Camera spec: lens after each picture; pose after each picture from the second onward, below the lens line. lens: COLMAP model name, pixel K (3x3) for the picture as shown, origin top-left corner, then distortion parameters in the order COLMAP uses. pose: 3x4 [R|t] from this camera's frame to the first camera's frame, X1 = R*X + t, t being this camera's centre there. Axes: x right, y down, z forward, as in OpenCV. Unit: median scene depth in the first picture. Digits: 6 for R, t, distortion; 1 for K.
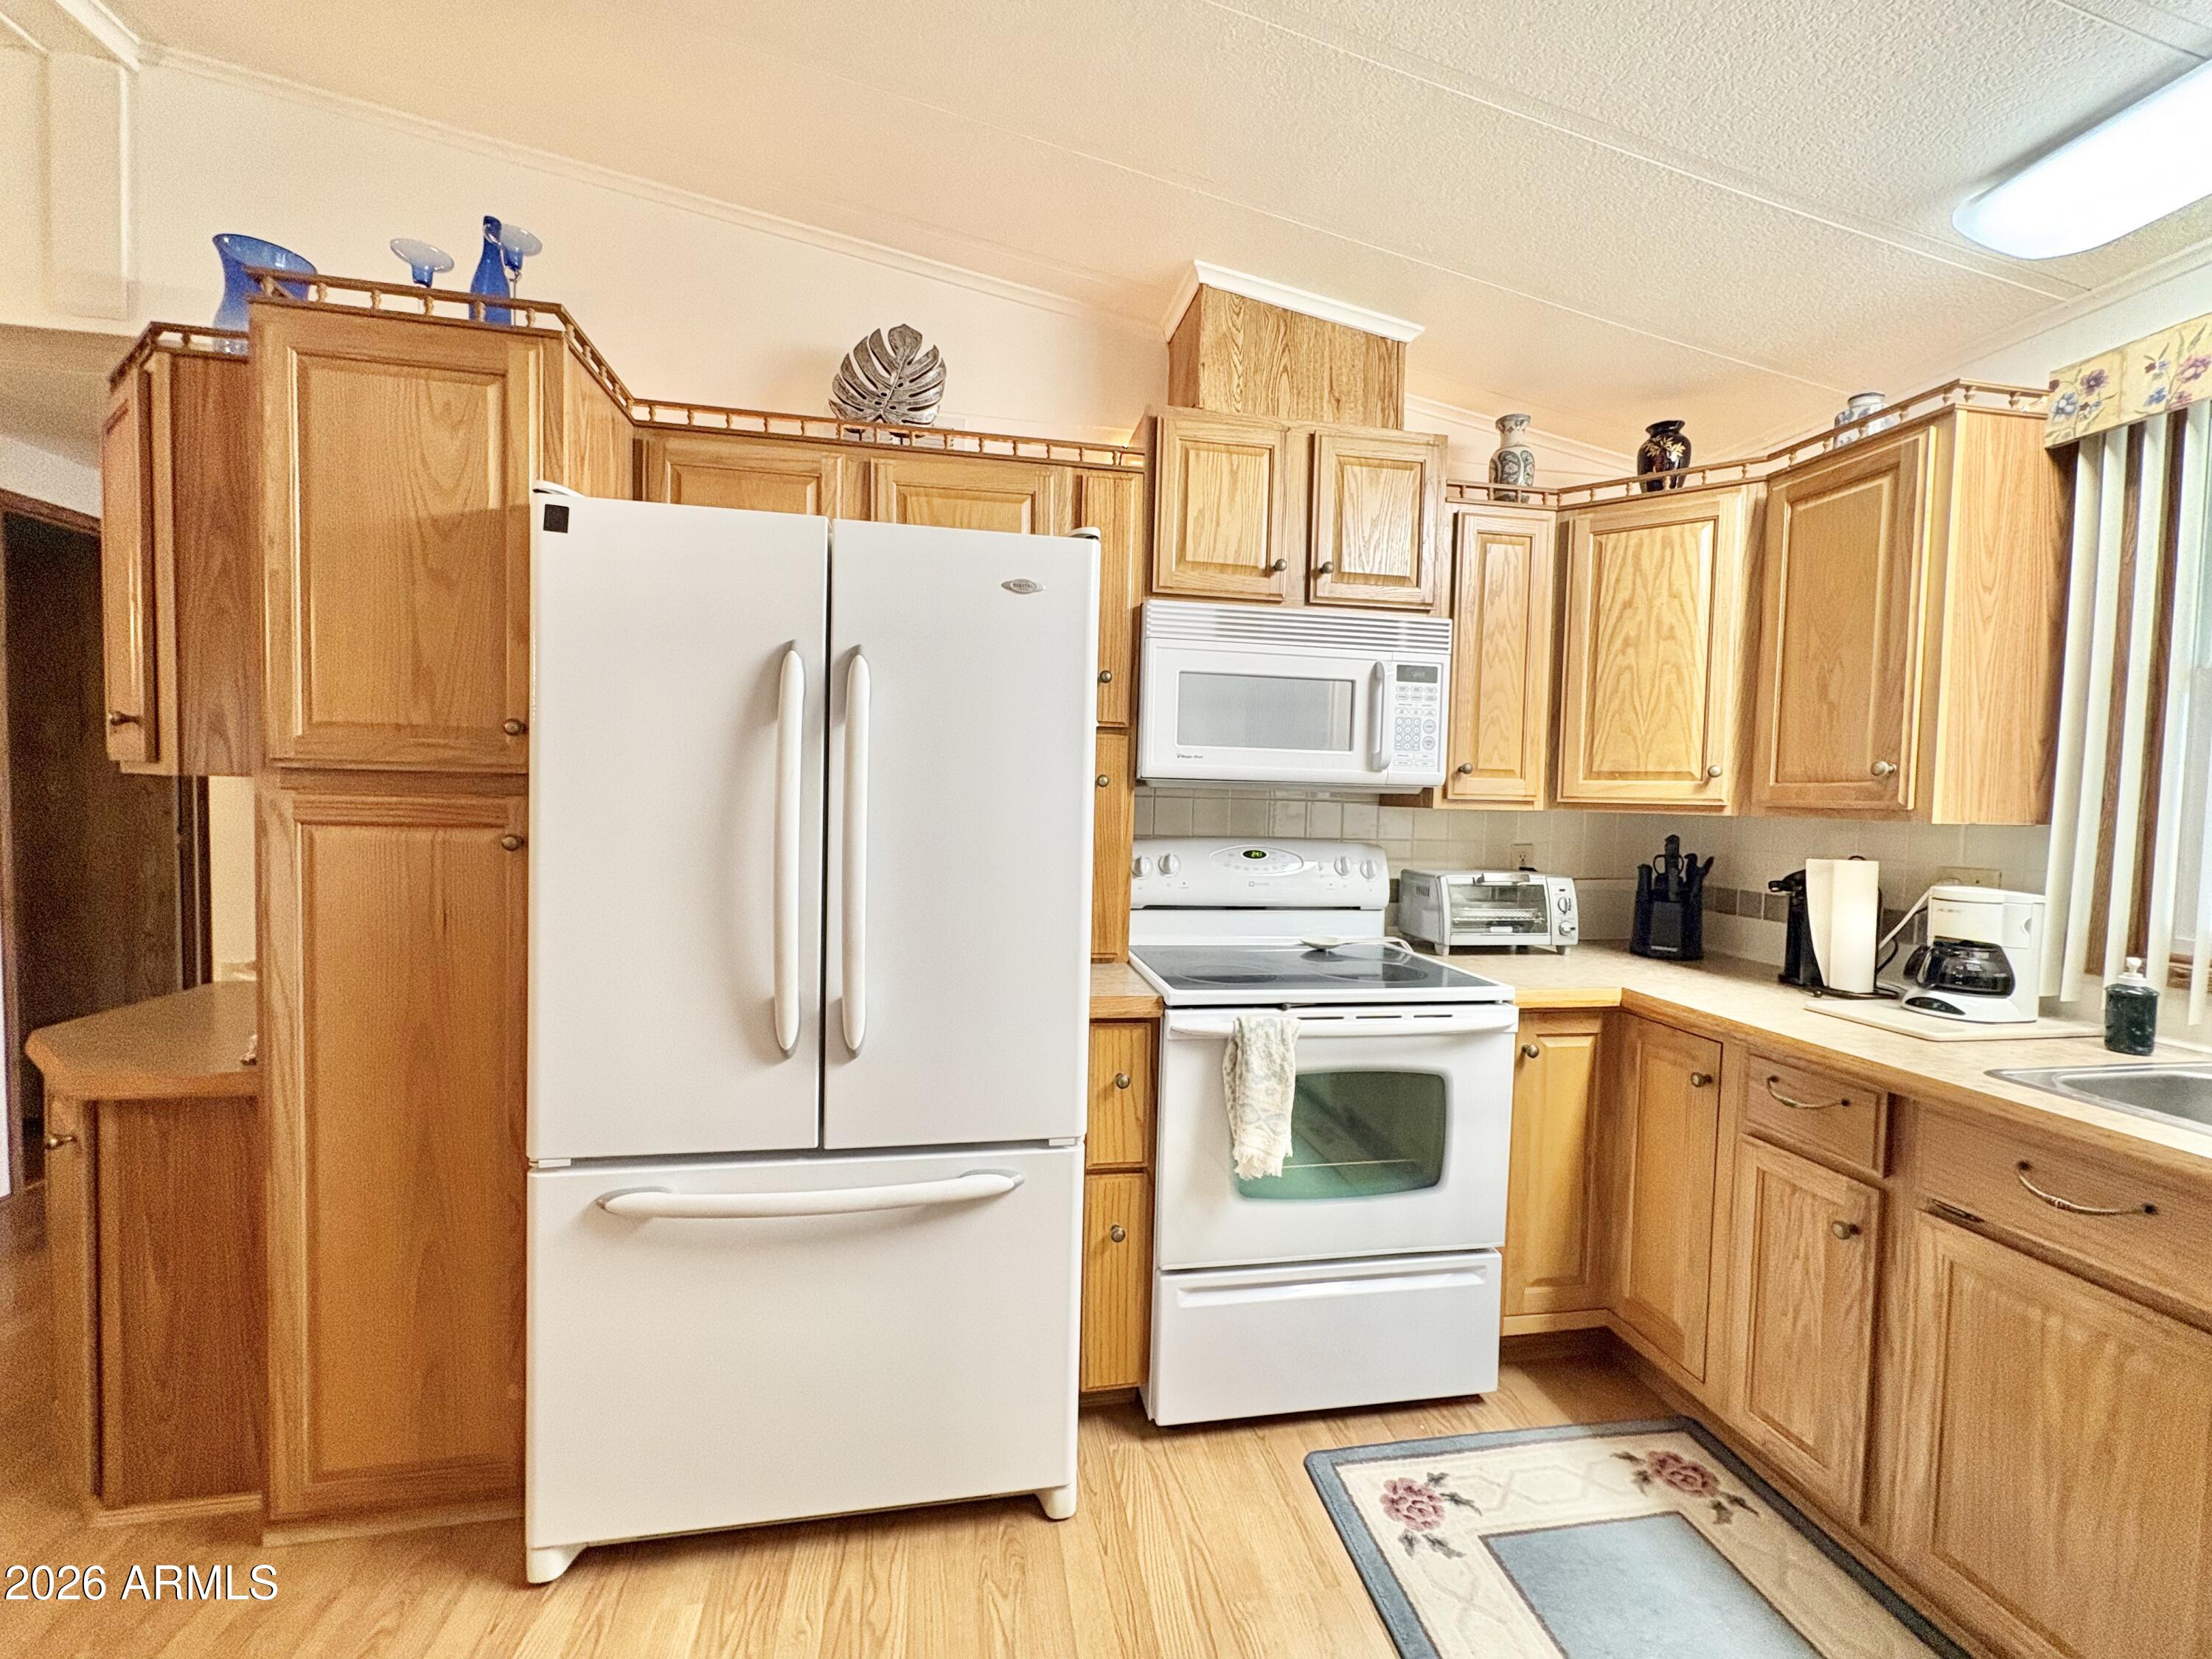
lens RADIAL K [[882.6, 0, 1106.0], [0, 882.6, 831.2], [0, 0, 1]] dist [0.002003, -0.001176]
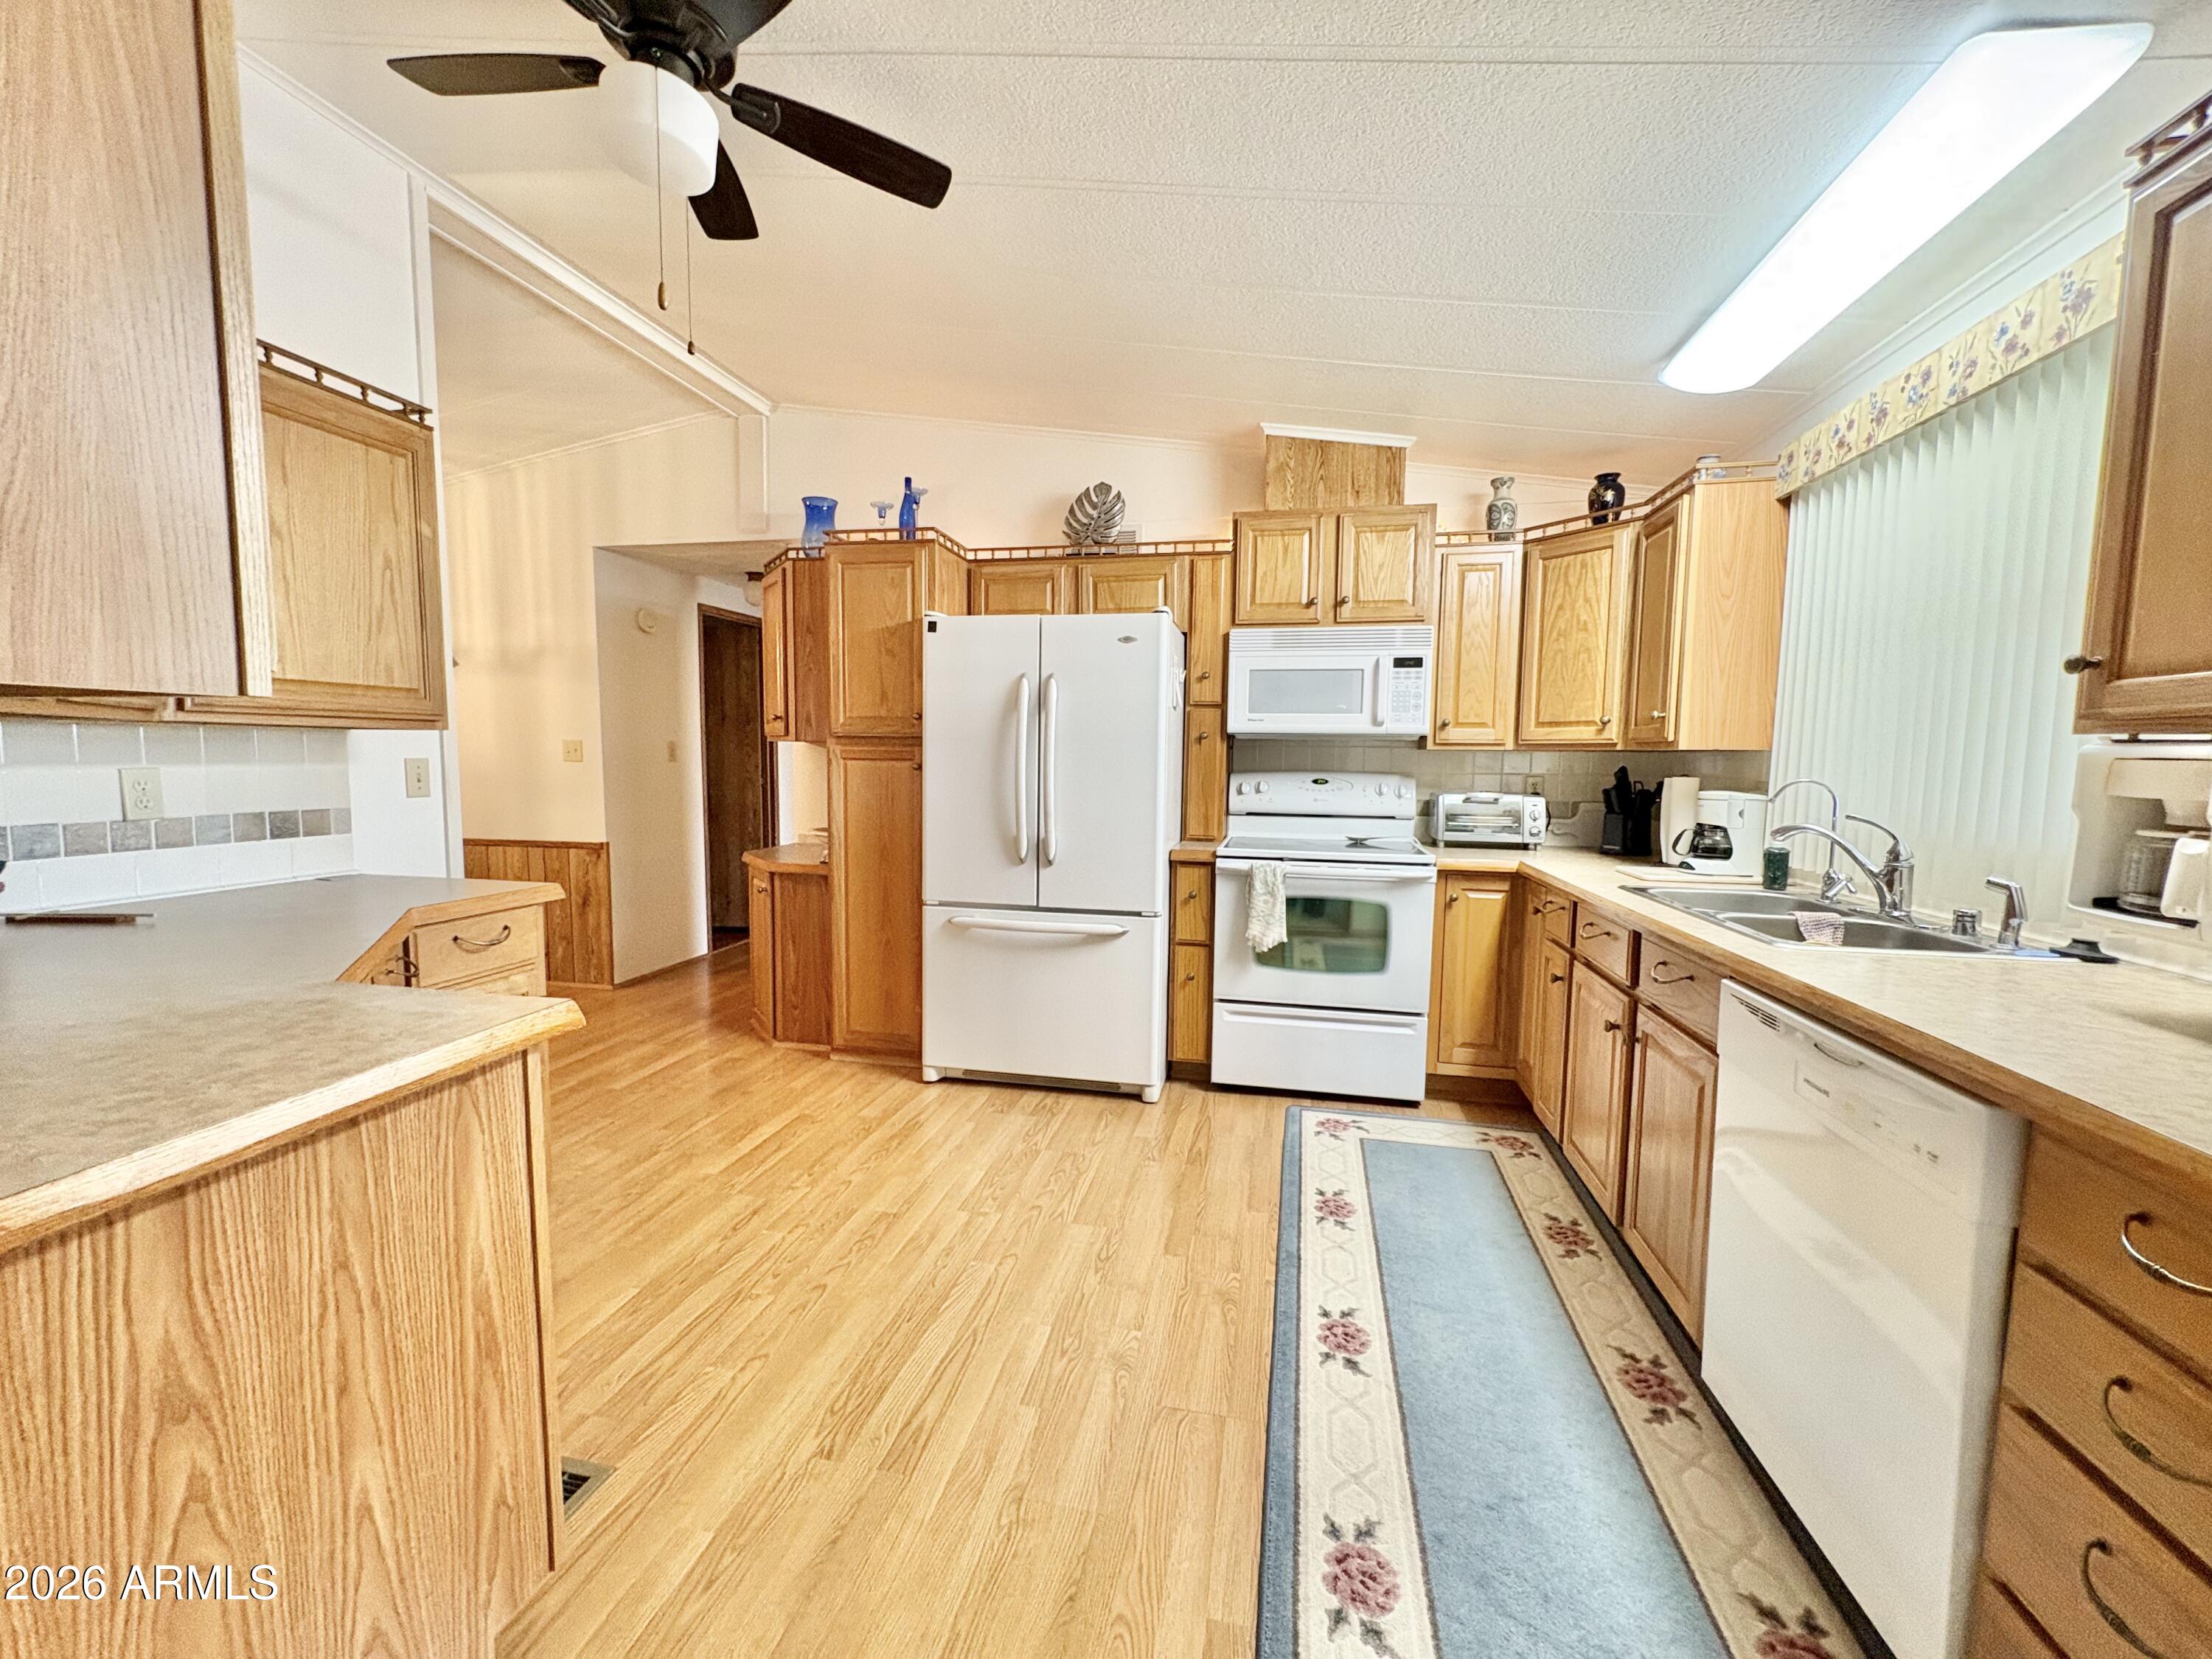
lens RADIAL K [[882.6, 0, 1105.7], [0, 882.6, 829.3], [0, 0, 1]] dist [0.002003, -0.001176]
pose [[0.928235, 0.017408, -0.371587, 0.528002], [-0.004894, 0.999389, 0.034596, 0.077549], [0.371963, -0.030295, 0.927753, -0.785143]]
